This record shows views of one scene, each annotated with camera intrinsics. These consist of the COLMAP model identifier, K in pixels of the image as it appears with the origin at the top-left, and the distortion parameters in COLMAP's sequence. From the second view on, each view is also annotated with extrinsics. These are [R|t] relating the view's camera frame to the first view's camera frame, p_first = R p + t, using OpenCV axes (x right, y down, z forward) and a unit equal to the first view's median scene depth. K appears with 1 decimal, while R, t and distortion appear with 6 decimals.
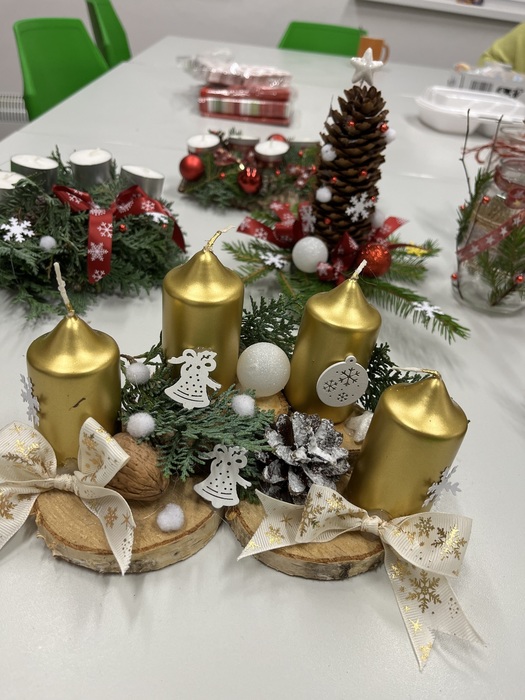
lens RADIAL K [[533.7, 0, 263.1], [0, 533.7, 346.9], [0, 0, 1]] dist [0.047551, -0.086277]
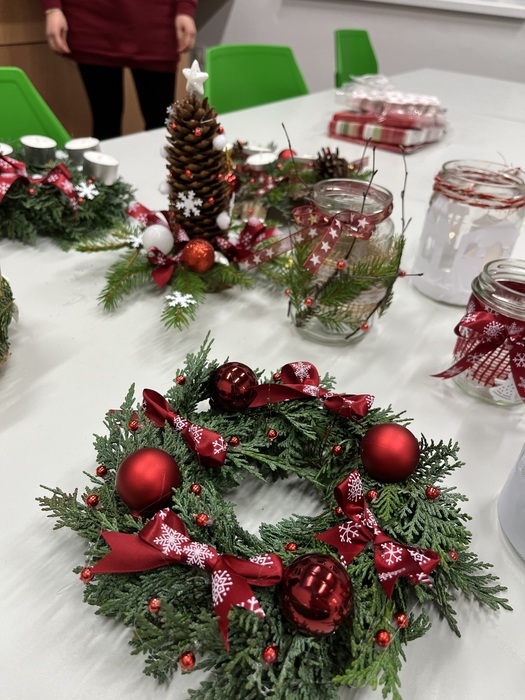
lens RADIAL K [[533.7, 0, 263.7], [0, 533.7, 353.2], [0, 0, 1]] dist [0.047551, -0.086277]
pose [[0.849198, 0.268102, -0.454956, 0.373113], [-0.286597, 0.957601, 0.029360, -0.018410], [0.443538, 0.105456, 0.890030, 0.051469]]
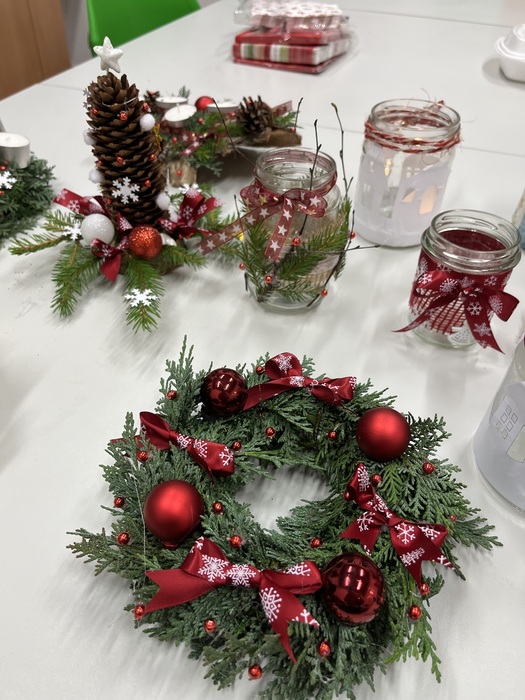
lens RADIAL K [[533.7, 0, 260.0], [0, 533.7, 347.6], [0, 0, 1]] dist [0.047551, -0.086277]
pose [[0.933236, 0.172163, -0.315327, 0.339422], [-0.132040, 0.980637, 0.144626, -0.061090], [0.334121, -0.093334, 0.937898, 0.030187]]
